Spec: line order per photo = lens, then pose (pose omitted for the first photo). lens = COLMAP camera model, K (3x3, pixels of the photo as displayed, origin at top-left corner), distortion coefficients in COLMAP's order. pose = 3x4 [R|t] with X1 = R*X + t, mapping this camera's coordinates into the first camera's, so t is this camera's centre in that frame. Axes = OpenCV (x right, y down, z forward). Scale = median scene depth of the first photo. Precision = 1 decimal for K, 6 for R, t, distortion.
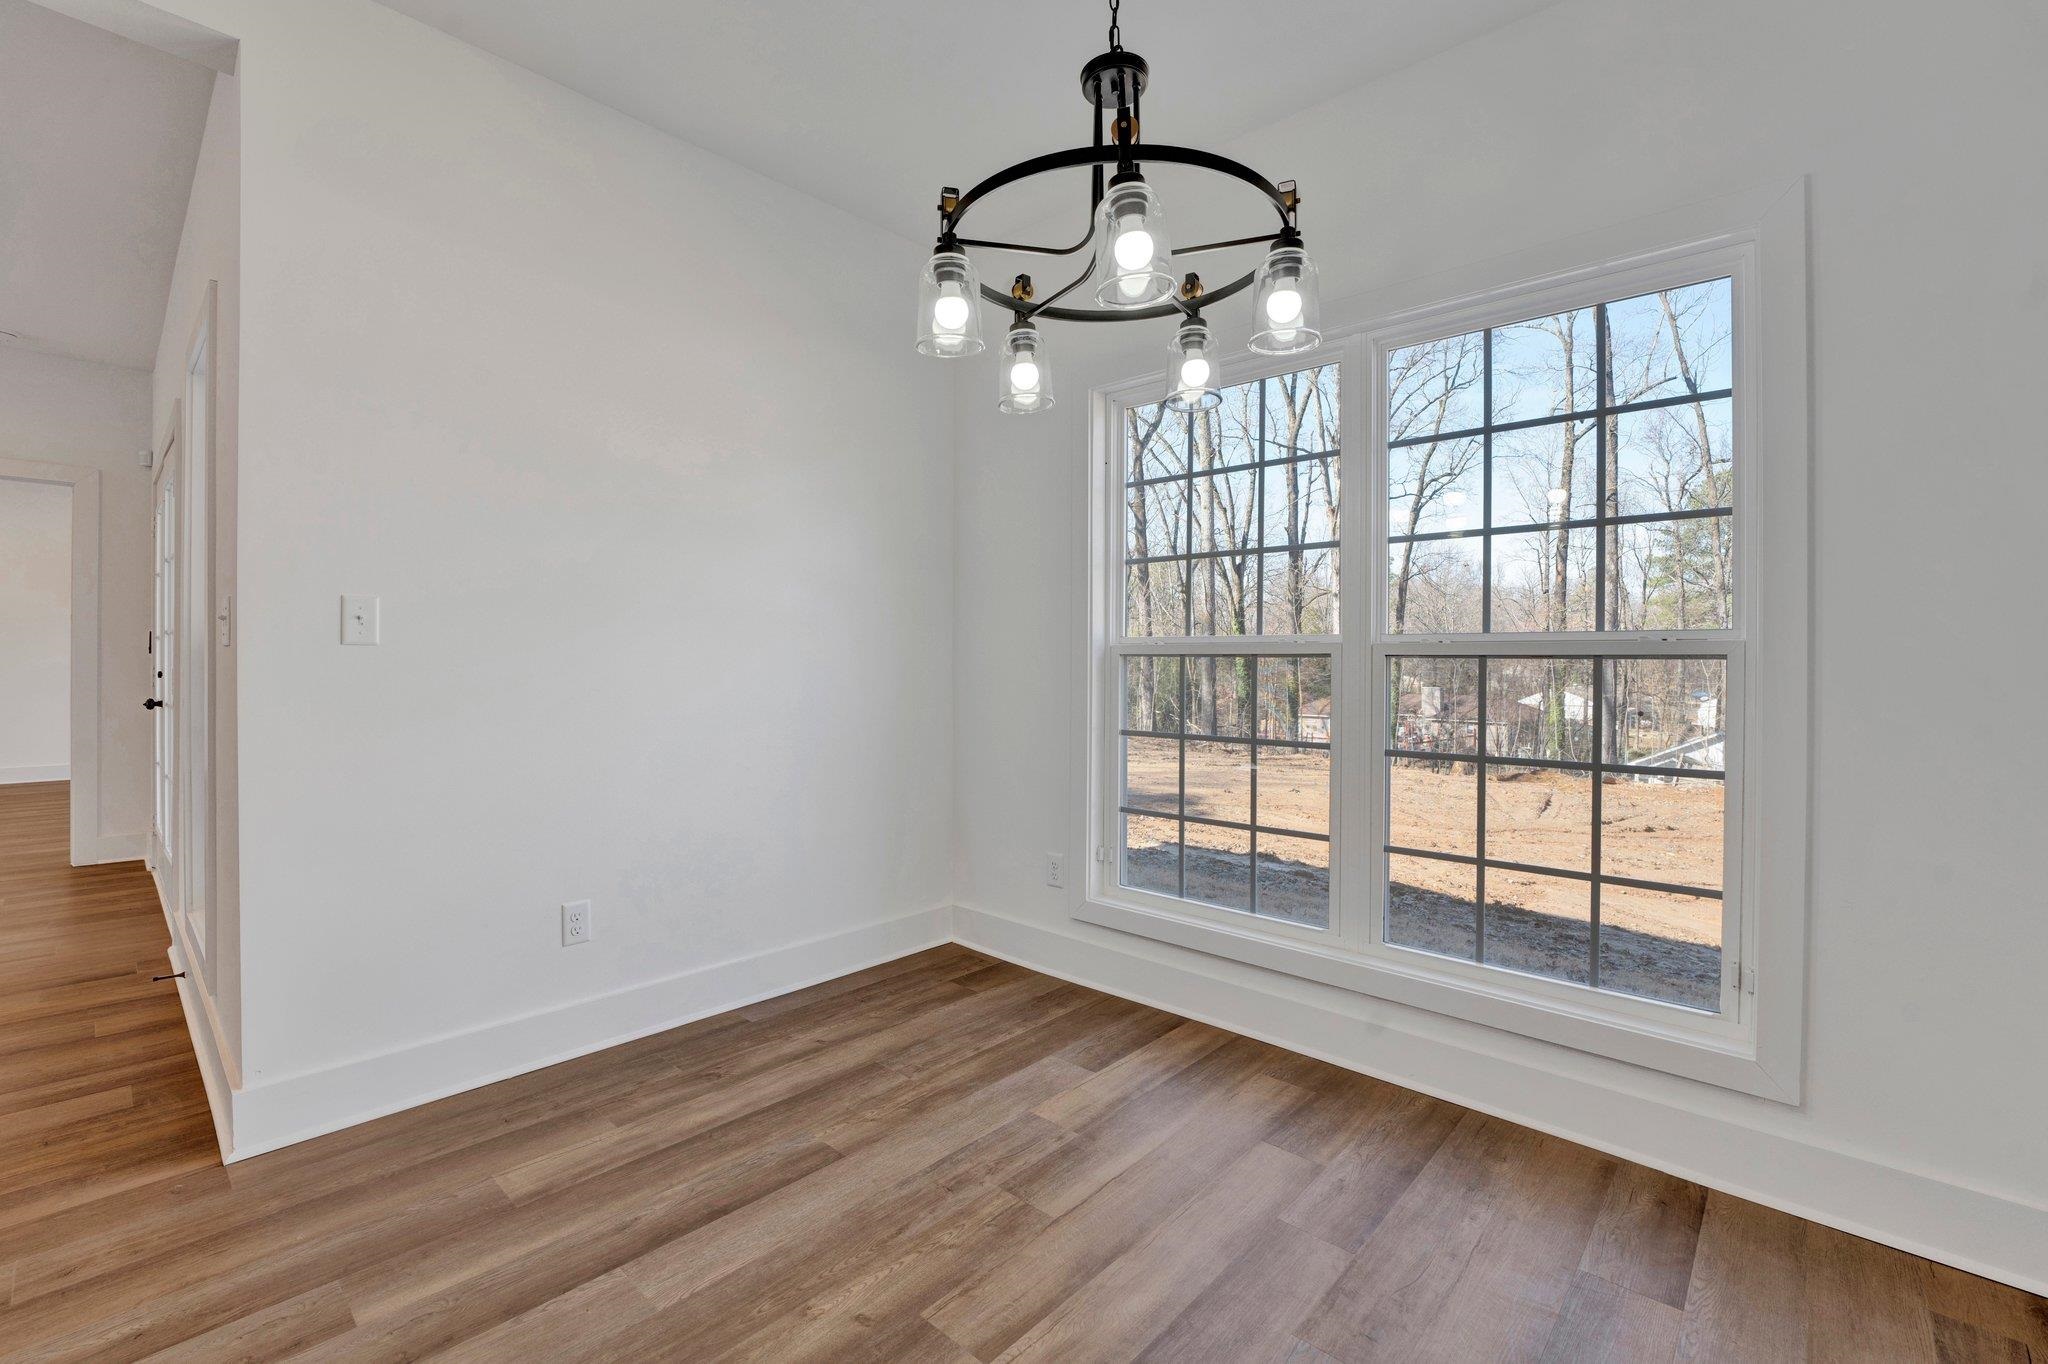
lens RADIAL K [[887.7, 0, 1020.6], [0, 887.7, 683.4], [0, 0, 1]] dist [-0.021297, 0.005334]
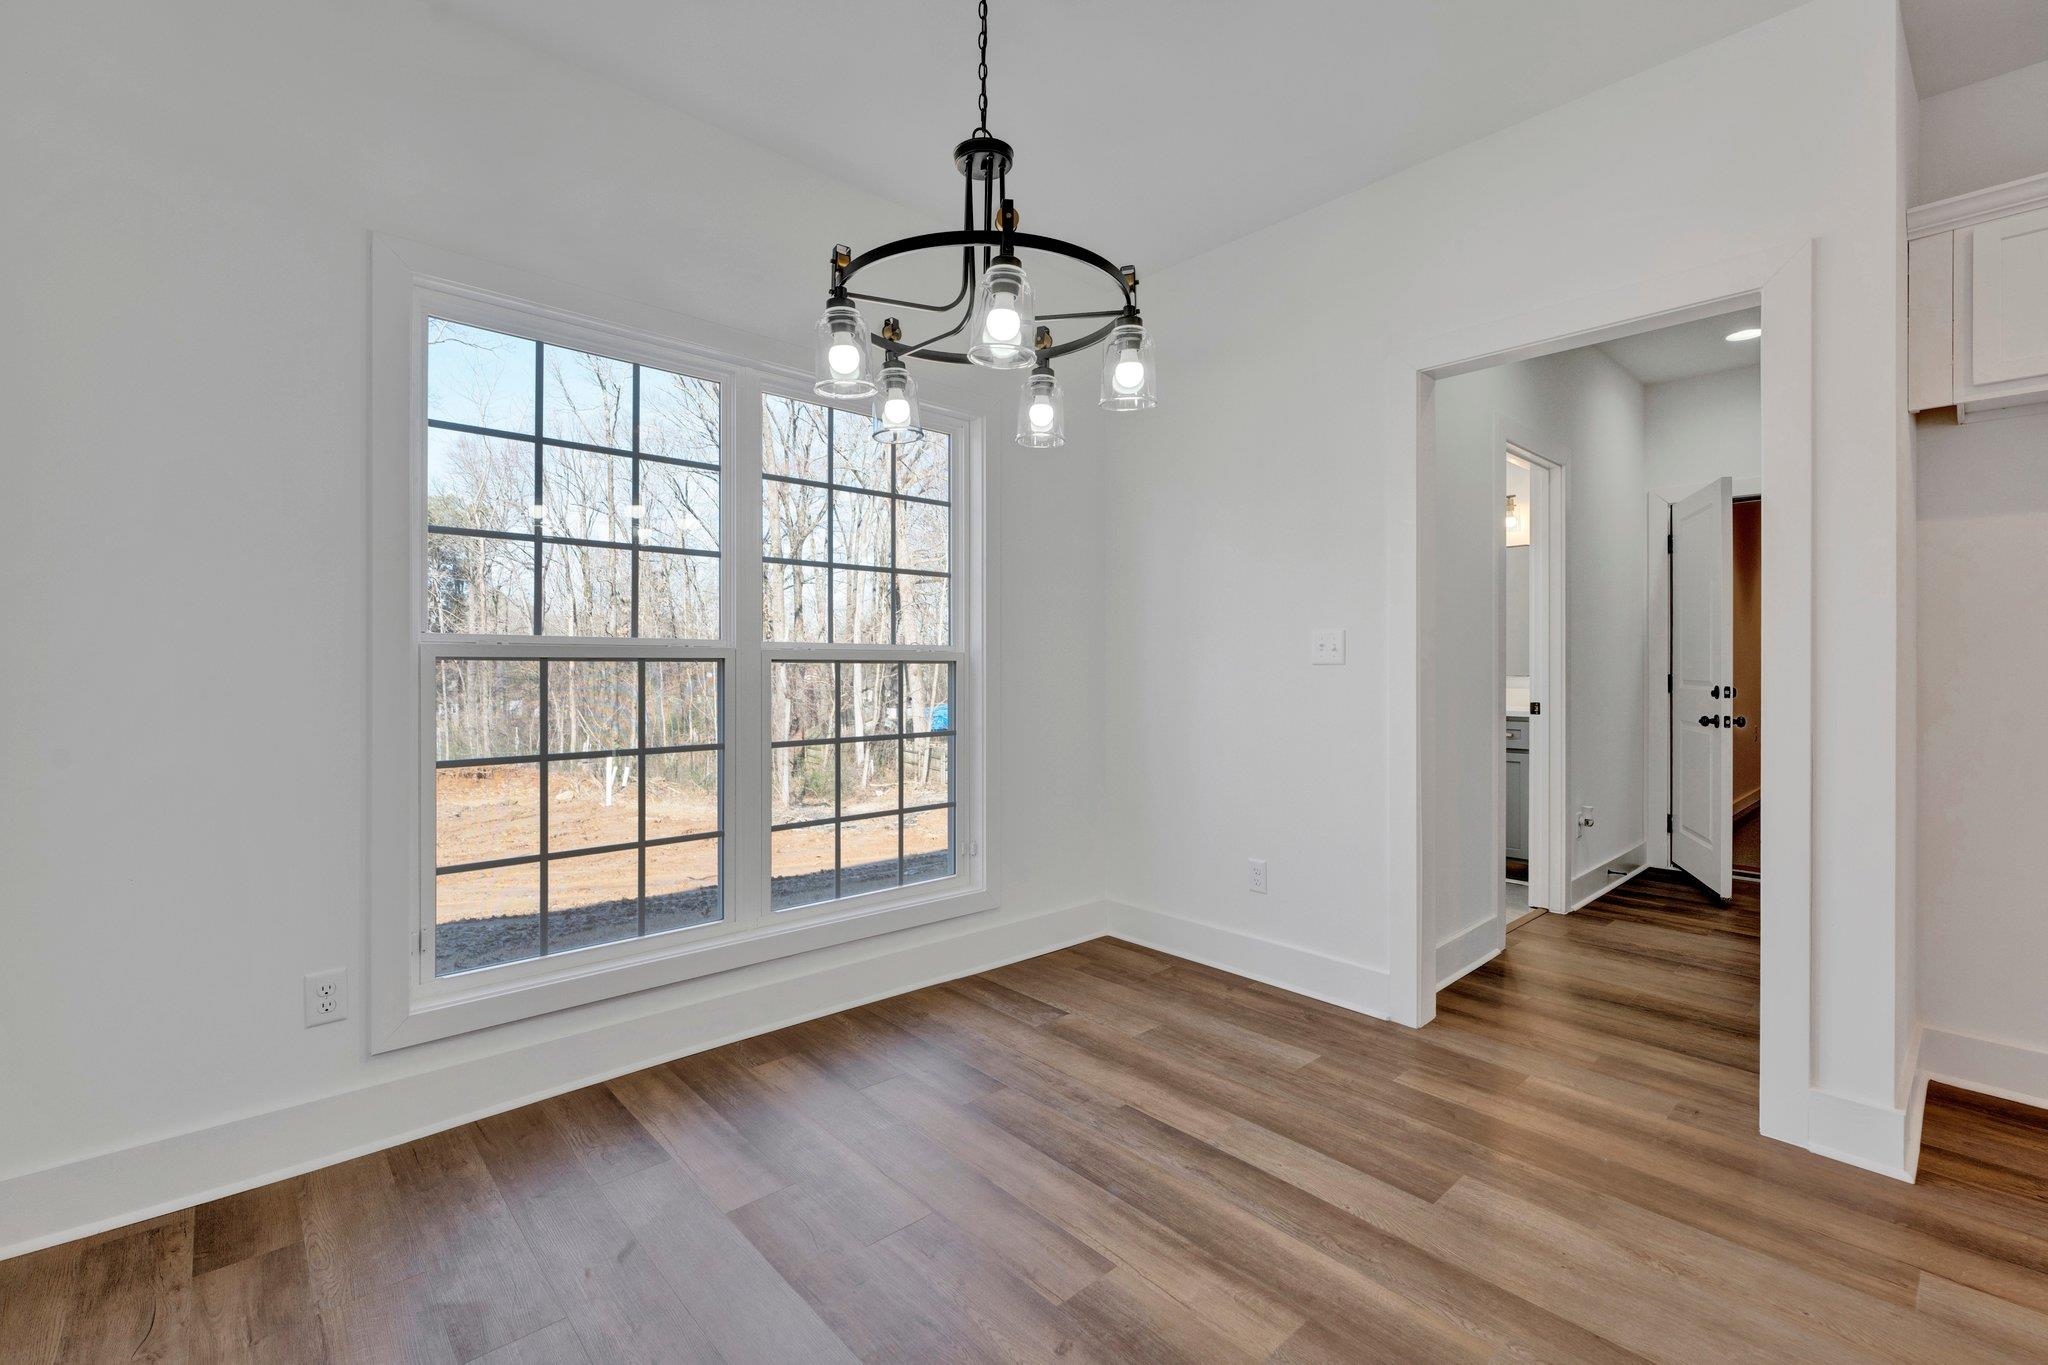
lens RADIAL K [[887.7, 0, 1011.7], [0, 887.7, 658.4], [0, 0, 1]] dist [-0.021297, 0.005334]
pose [[0.088105, -0.000308, 0.996111, -0.625870], [0.026831, 0.999638, -0.002064, -0.020047], [-0.995750, 0.026908, 0.088081, 0.519099]]
